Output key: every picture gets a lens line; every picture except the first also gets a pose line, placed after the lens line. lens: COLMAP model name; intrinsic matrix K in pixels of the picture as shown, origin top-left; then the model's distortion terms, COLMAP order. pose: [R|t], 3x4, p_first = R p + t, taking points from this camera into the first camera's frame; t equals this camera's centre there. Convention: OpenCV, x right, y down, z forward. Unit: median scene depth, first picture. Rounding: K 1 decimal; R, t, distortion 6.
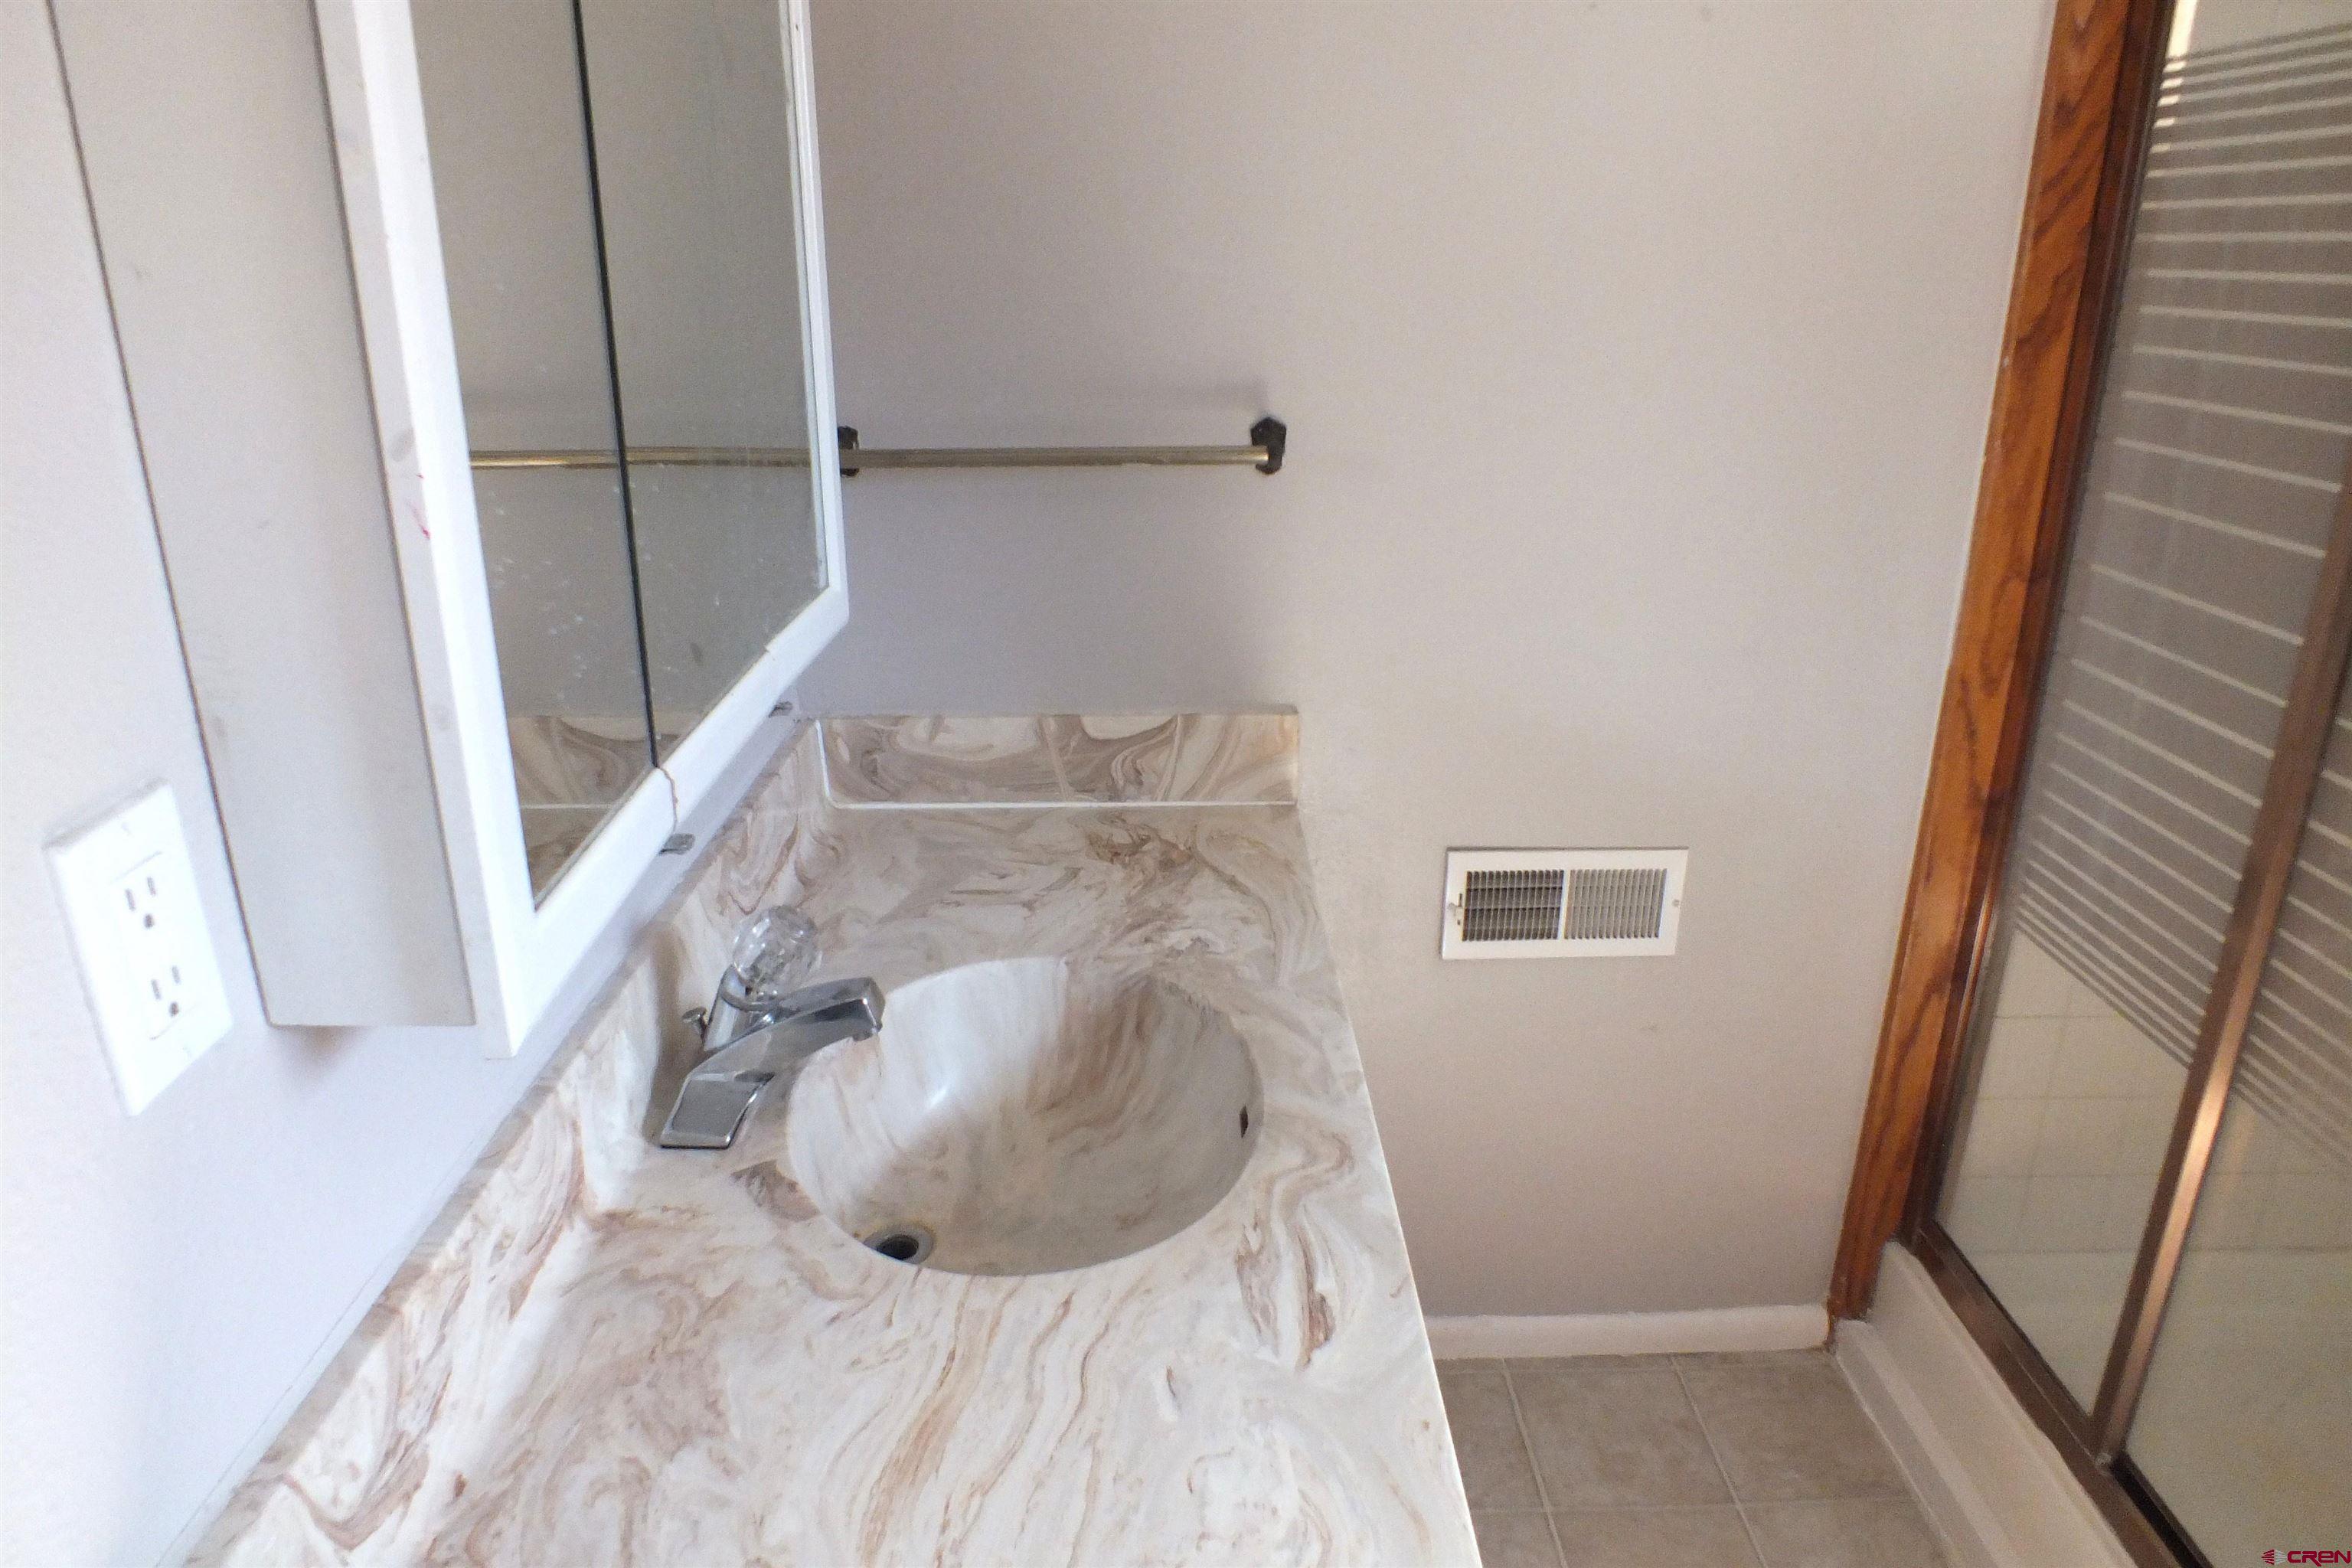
lens RADIAL K [[1489.1, 0, 1195.6], [0, 1489.1, 760.7], [0, 0, 1]] dist [-0.087359, 0.041707]
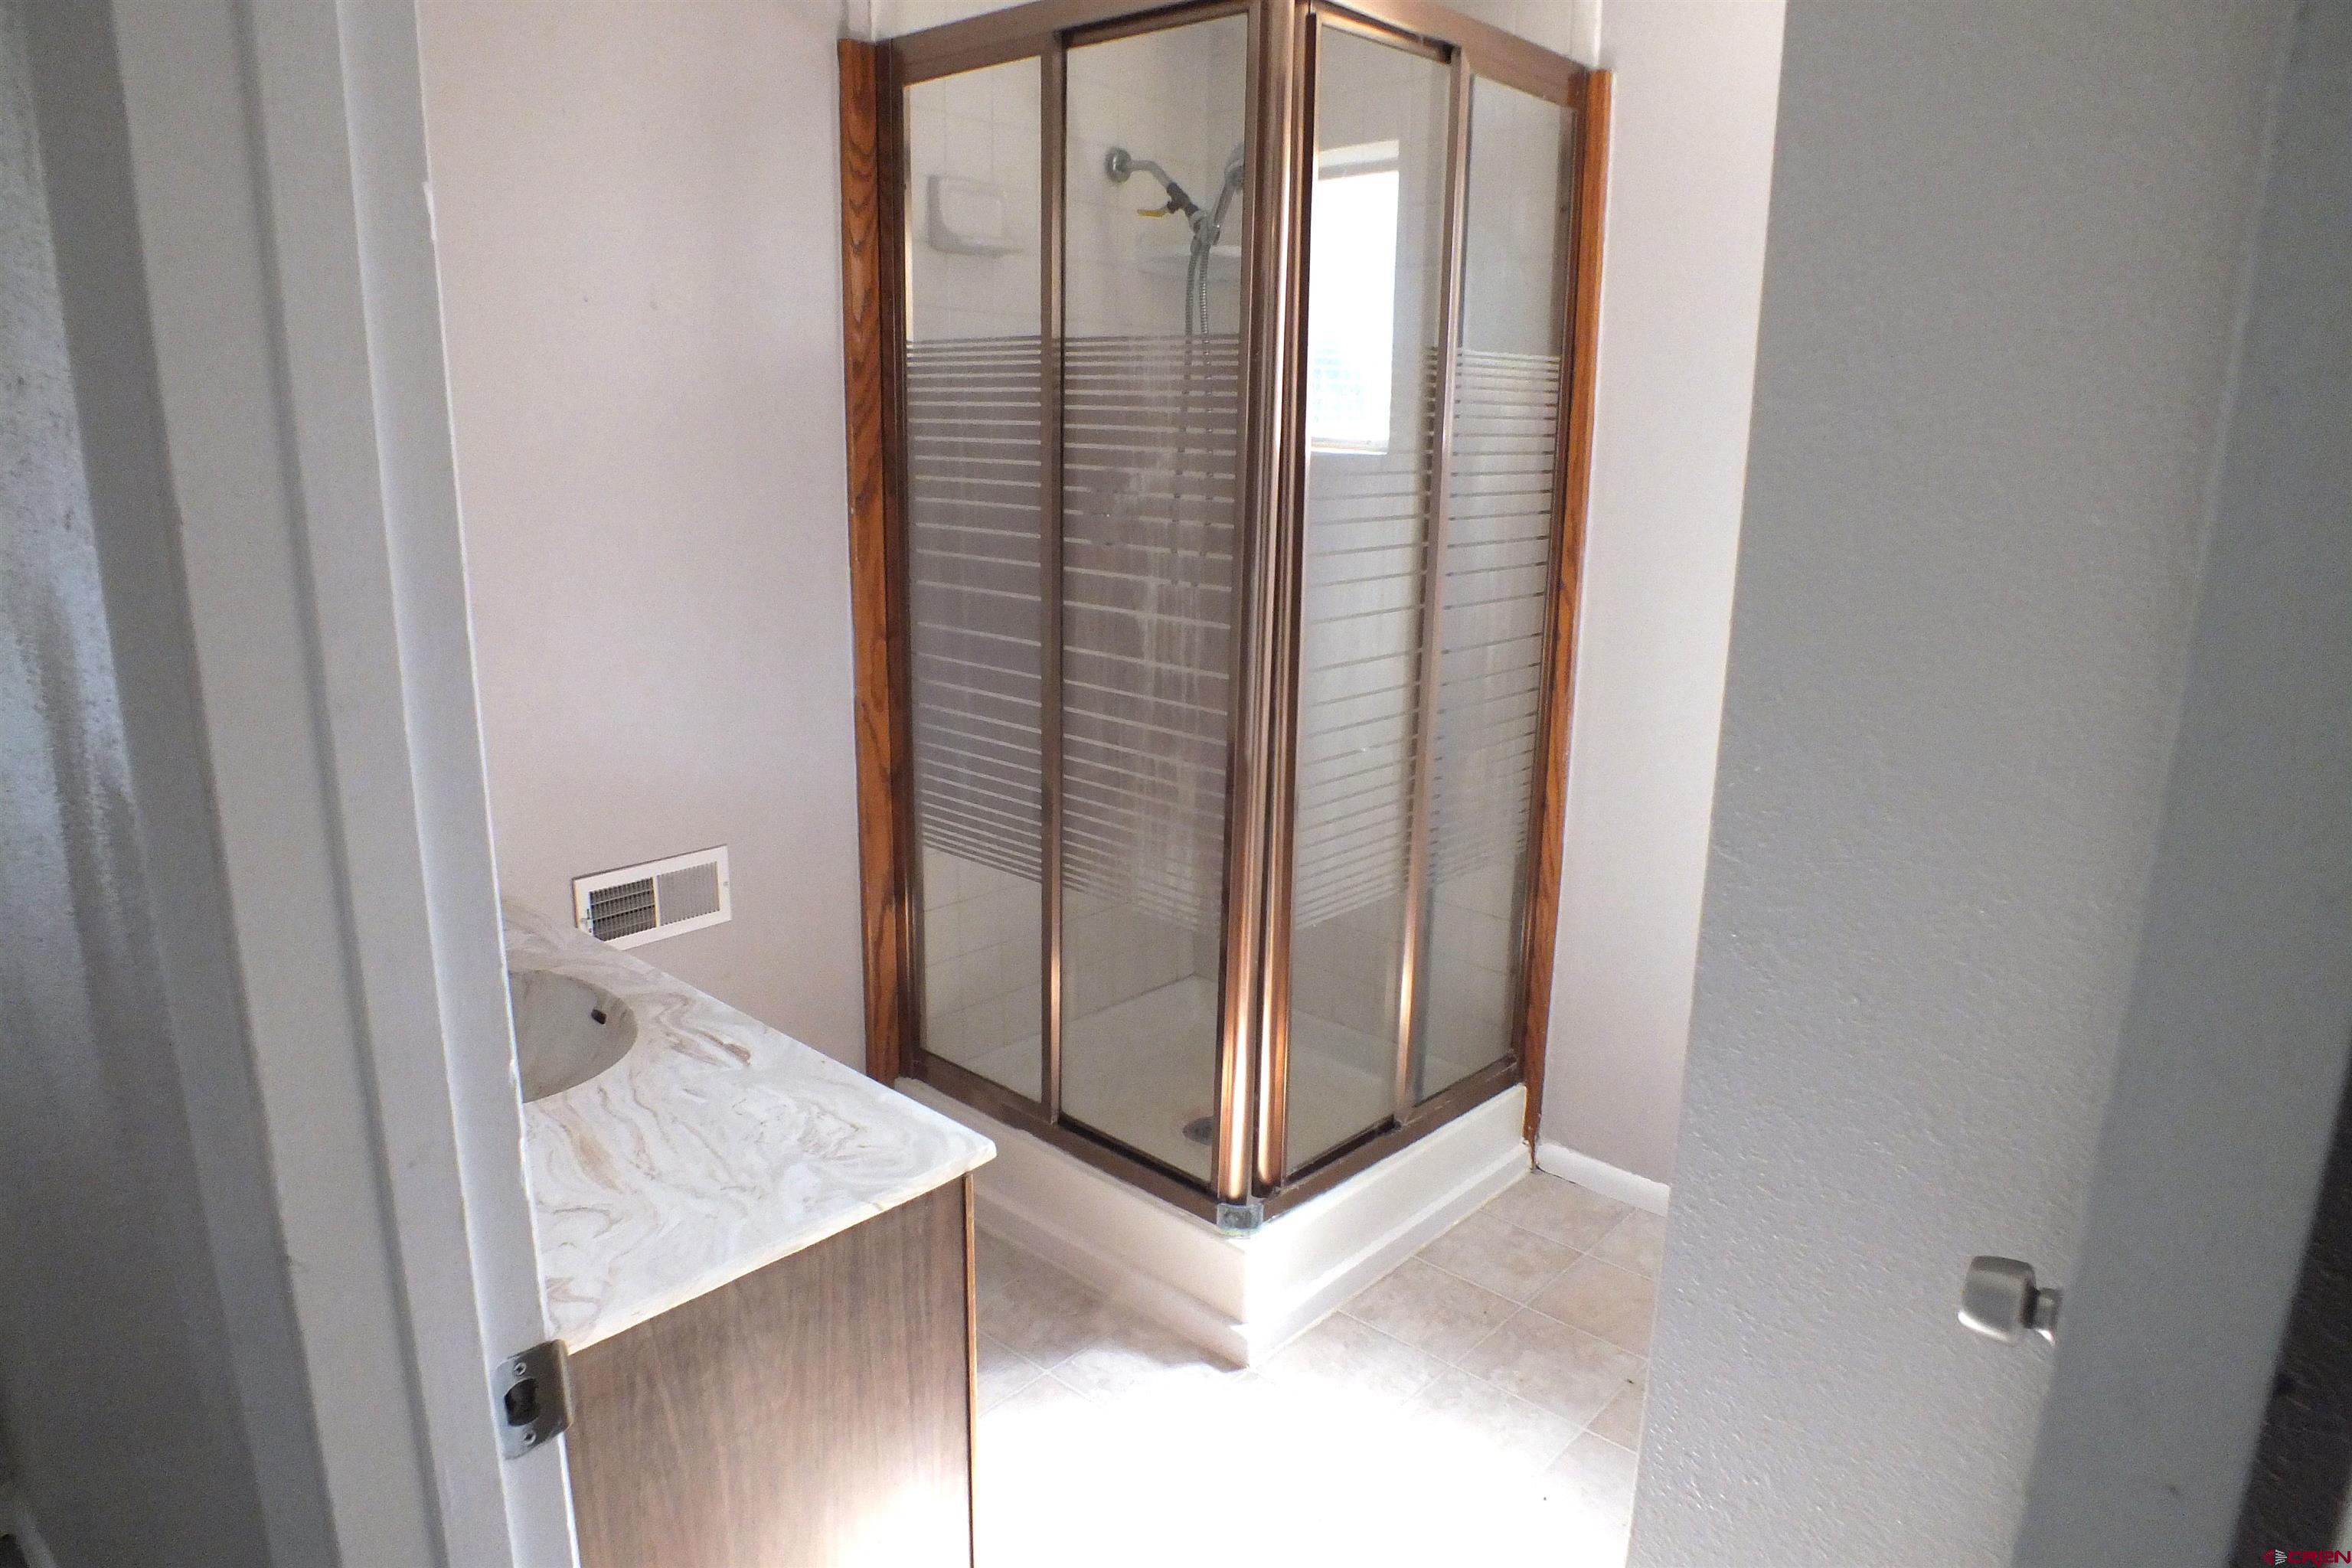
lens RADIAL K [[1529.1, 0, 1152.4], [0, 1529.1, 785.7], [0, 0, 1]] dist [-0.066831, 0.036836]
pose [[0.689711, -0.169327, 0.704008, -0.505270], [0.227244, 0.973769, 0.011581, 0.094035], [-0.687502, 0.151994, 0.710097, -0.449035]]
